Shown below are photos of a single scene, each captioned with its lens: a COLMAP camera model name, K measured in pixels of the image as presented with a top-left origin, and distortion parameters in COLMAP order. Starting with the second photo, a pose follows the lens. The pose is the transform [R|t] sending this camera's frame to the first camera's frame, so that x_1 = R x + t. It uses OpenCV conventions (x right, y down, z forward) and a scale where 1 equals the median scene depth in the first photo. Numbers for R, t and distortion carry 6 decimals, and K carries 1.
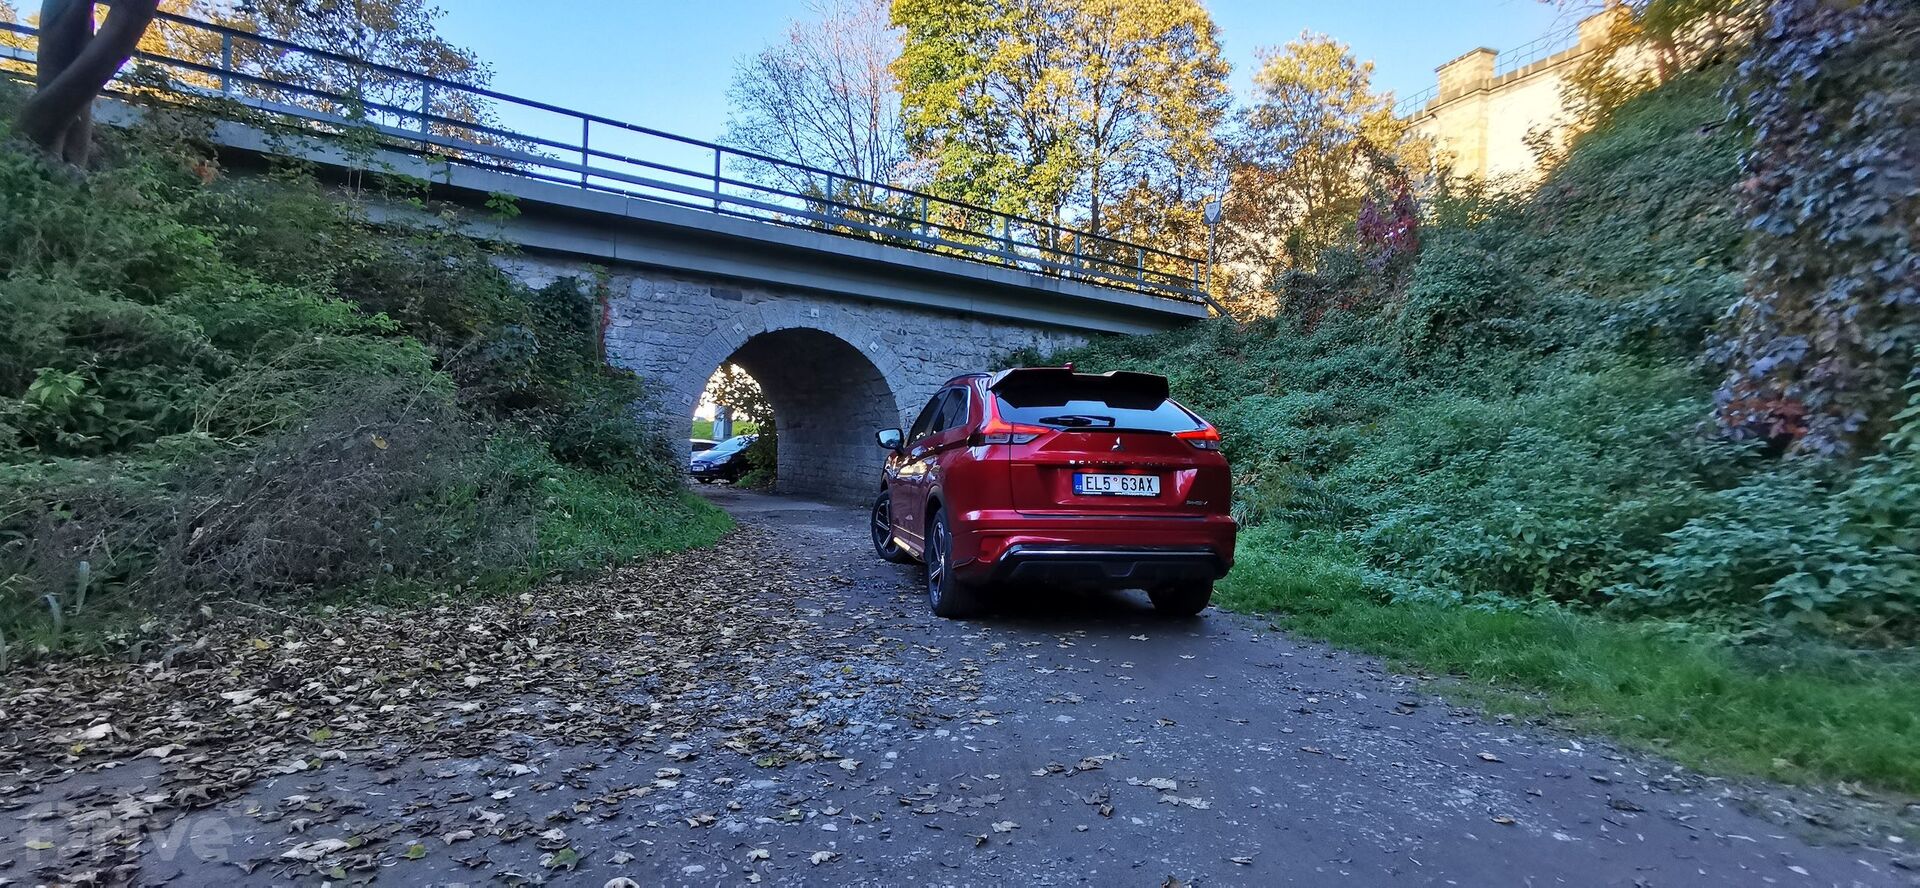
lens RADIAL K [[882.5, 0, 960.0], [0, 882.5, 444.0], [0, 0, 1]] dist [-0.002936, 0.013912]
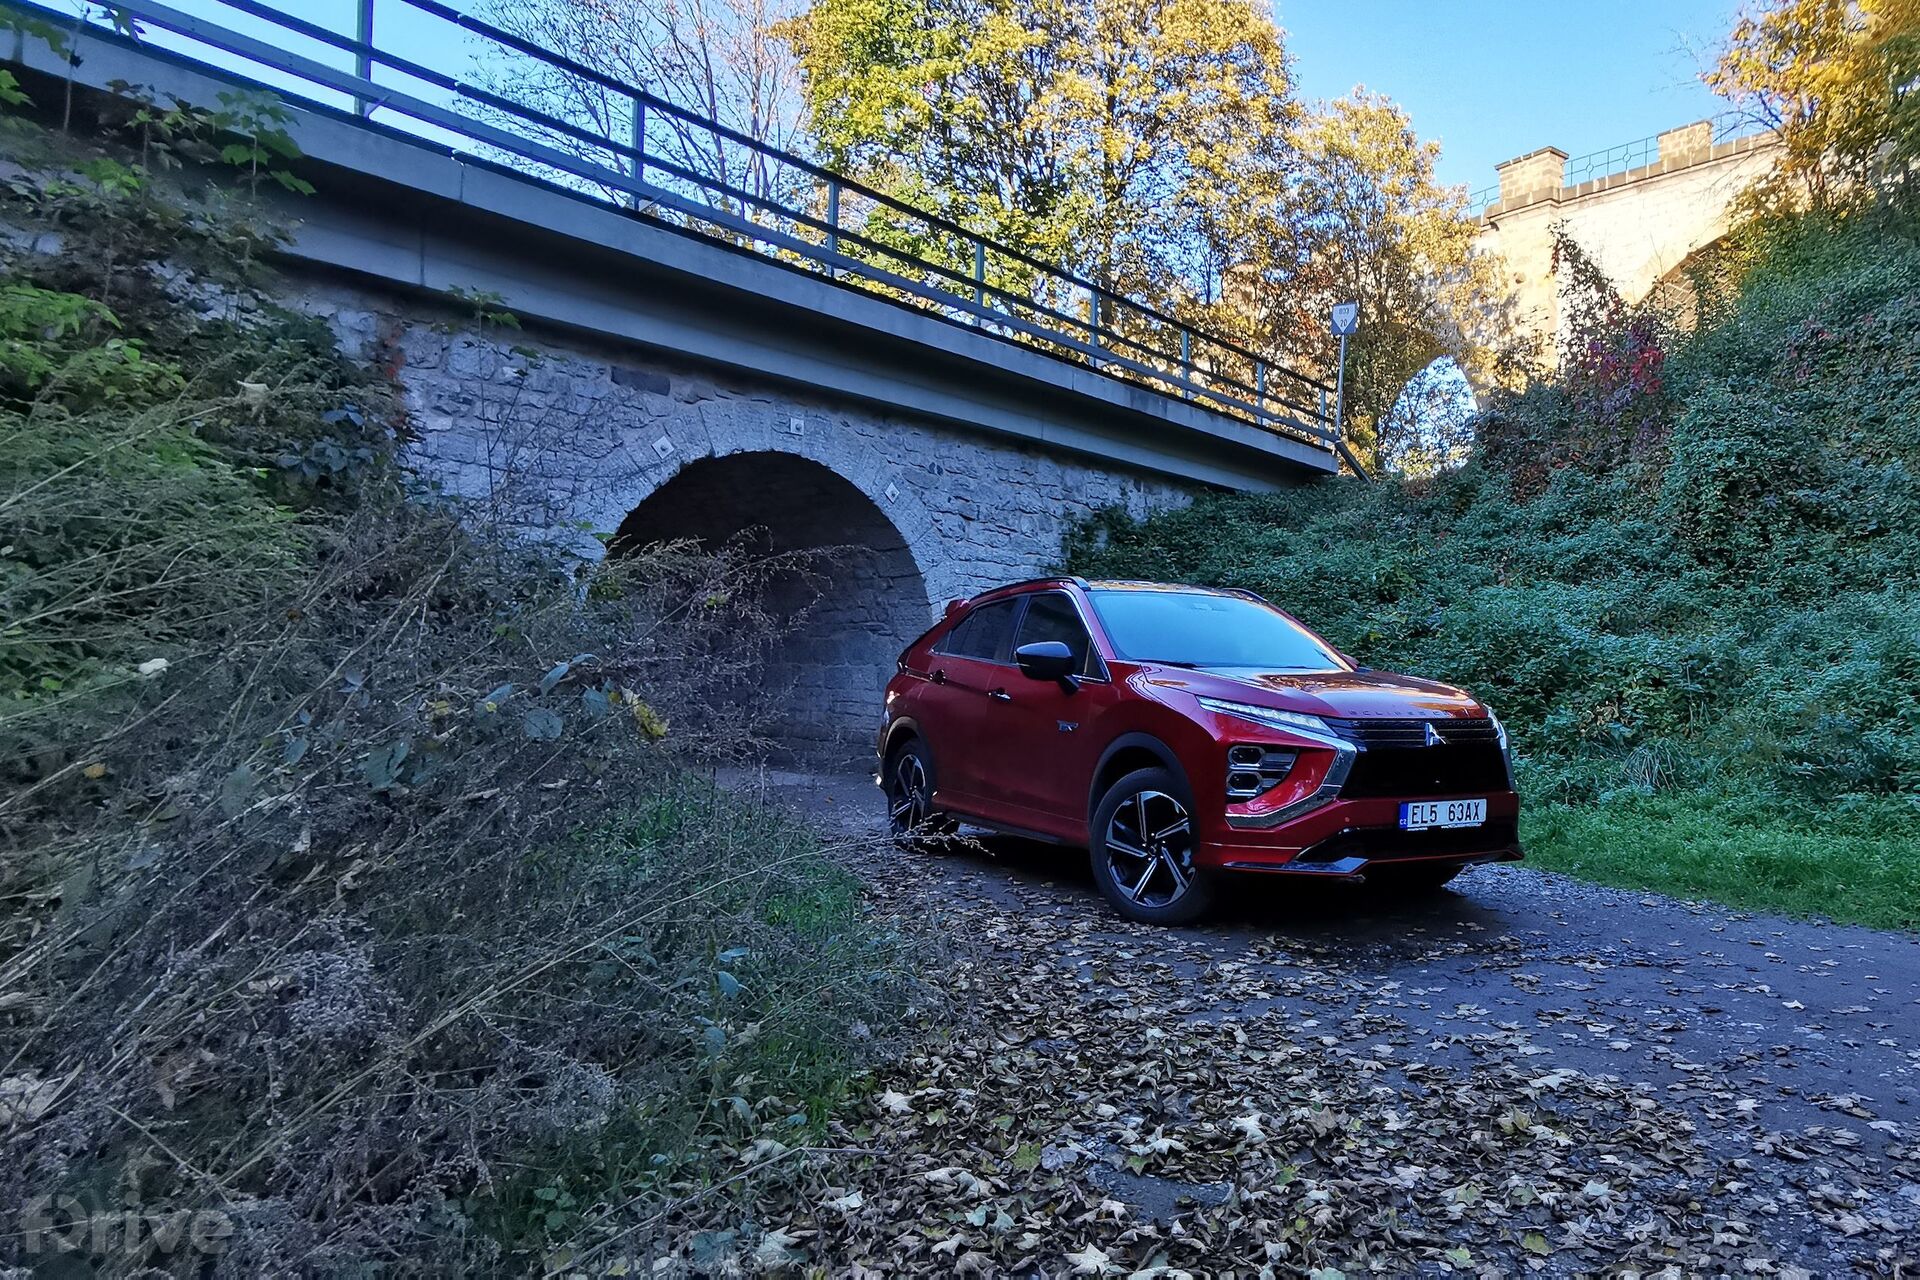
lens RADIAL K [[1269.7, 0, 1286.8], [0, 1269.7, 650.1], [0, 0, 1]] dist [-0.010751, -0.002663]
pose [[0.920596, -0.005732, 0.390474, -0.183742], [0.005923, 0.999982, 0.000715, -0.007123], [-0.390471, 0.001655, 0.920614, 0.144551]]
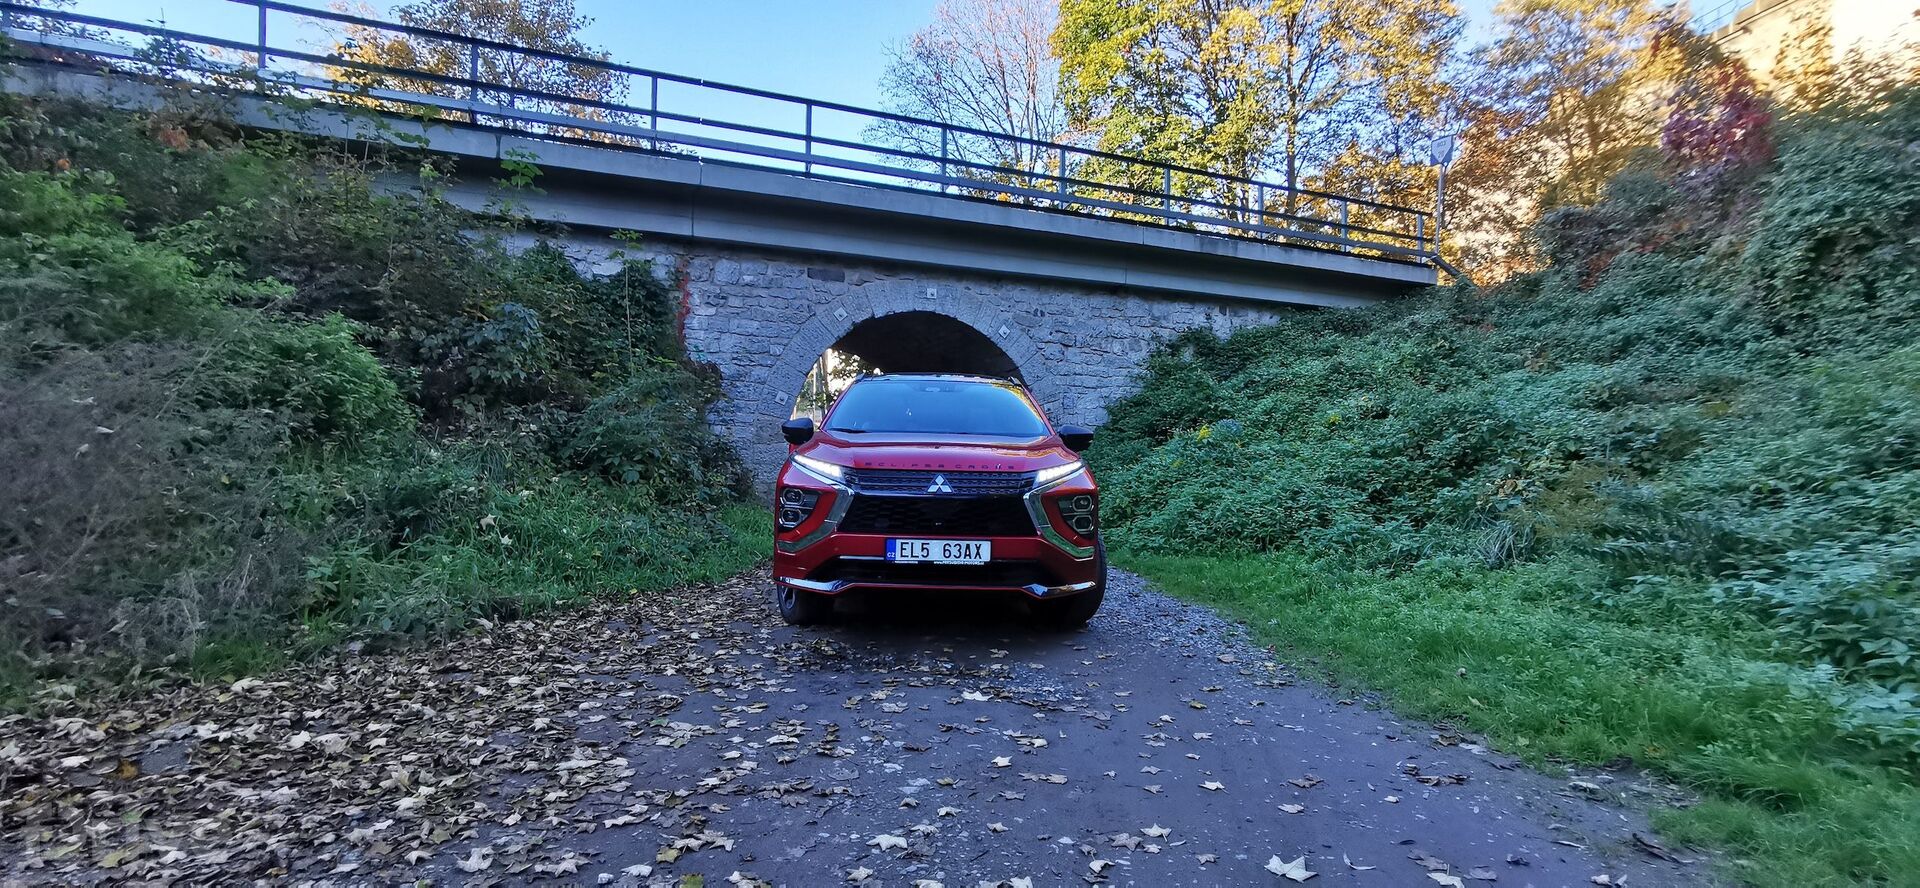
lens RADIAL K [[882.5, 0, 960.0], [0, 882.5, 444.0], [0, 0, 1]] dist [-0.002936, 0.013912]
pose [[0.975162, -0.015526, -0.220948, 0.045154], [0.013361, 0.999847, -0.011290, 0.006238], [0.221089, 0.008058, 0.975220, 0.171615]]
